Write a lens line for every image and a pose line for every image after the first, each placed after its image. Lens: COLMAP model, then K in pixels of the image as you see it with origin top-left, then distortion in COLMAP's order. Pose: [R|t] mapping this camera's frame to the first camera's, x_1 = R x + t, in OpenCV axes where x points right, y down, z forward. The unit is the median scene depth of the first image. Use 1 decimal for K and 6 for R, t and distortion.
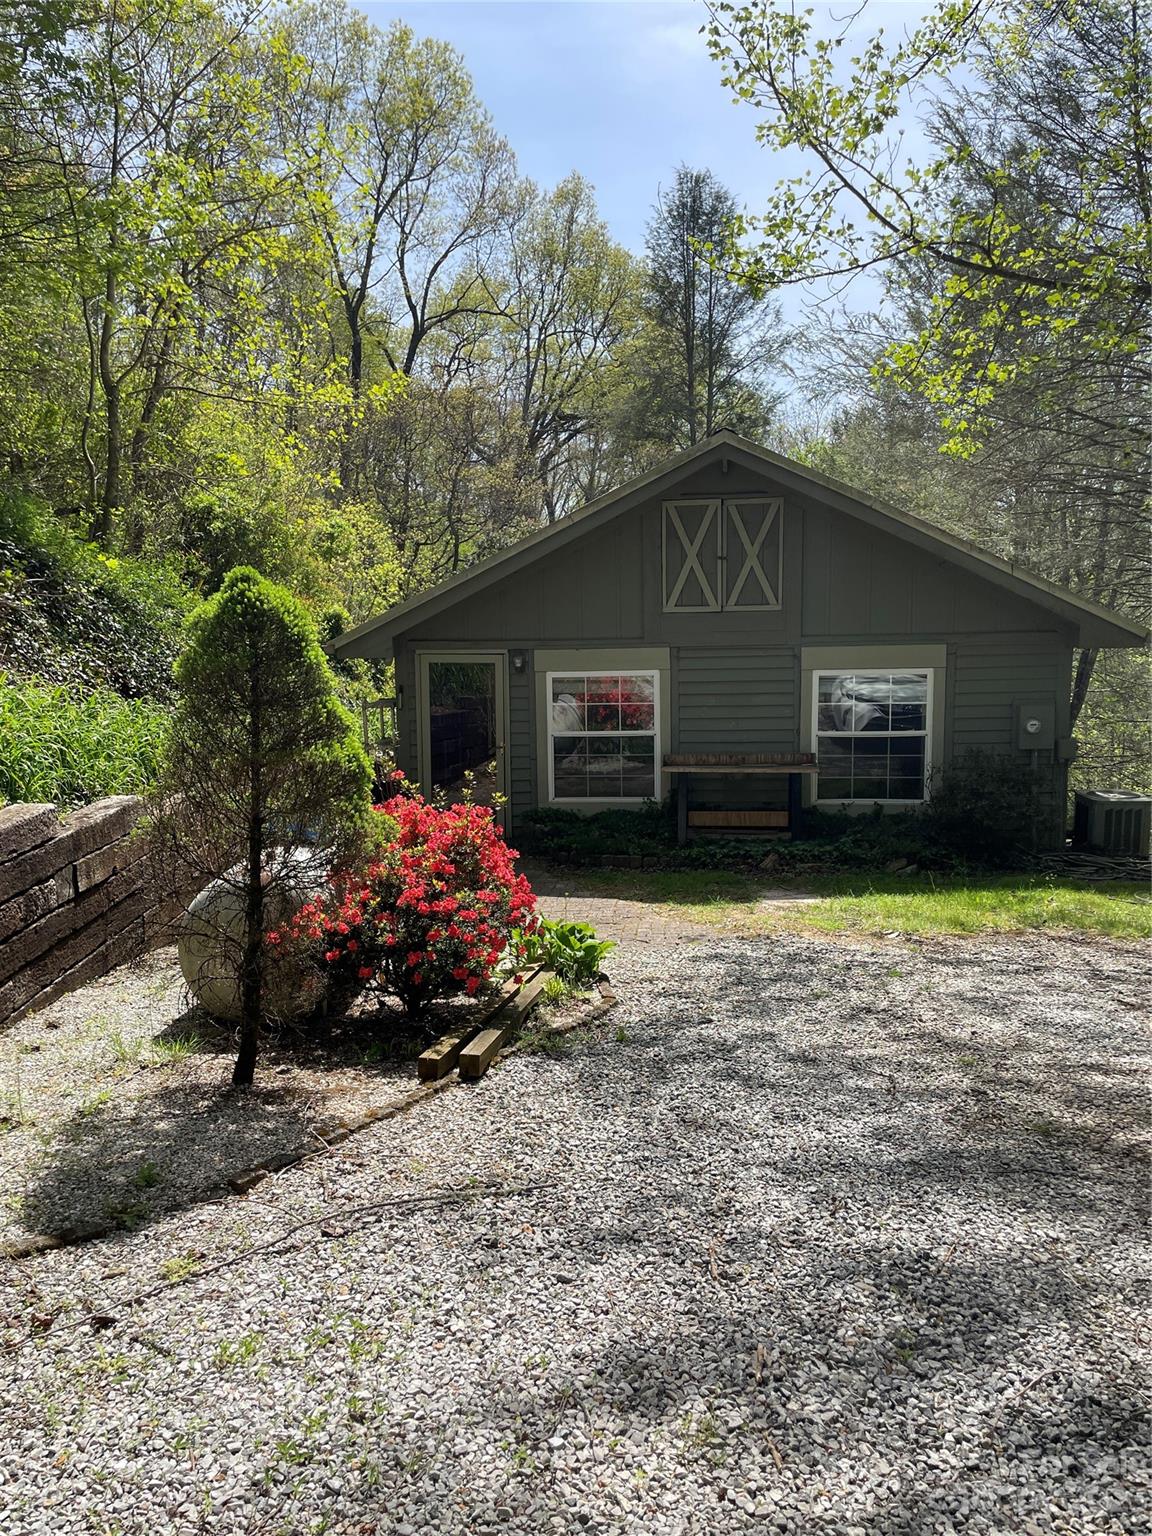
lens RADIAL K [[1170.2, 0, 573.6], [0, 1170.2, 770.4], [0, 0, 1]] dist [0.008137, 0.000054]
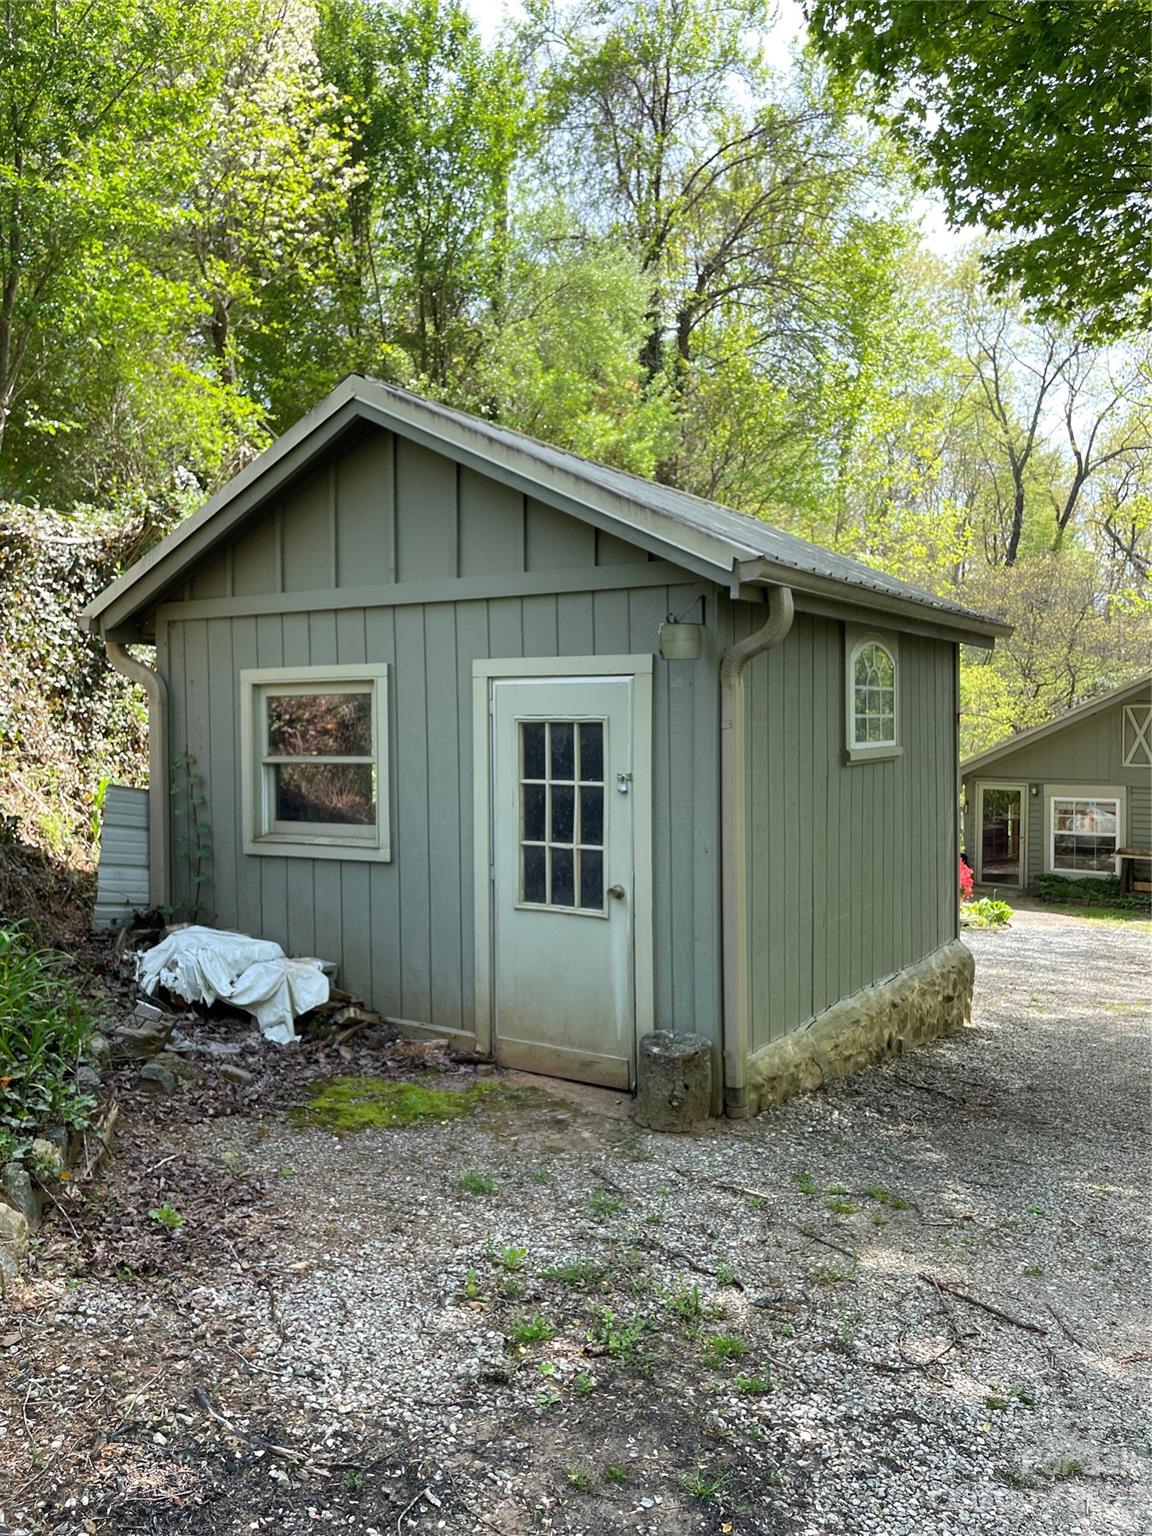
lens RADIAL K [[1170.2, 0, 574.1], [0, 1170.2, 768.2], [0, 0, 1]] dist [0.008137, 0.000054]
pose [[0.848315, 0.036731, -0.528217, 0.297894], [-0.079097, 0.995188, -0.057826, 0.032863], [0.523551, 0.090835, 0.847138, -0.890076]]
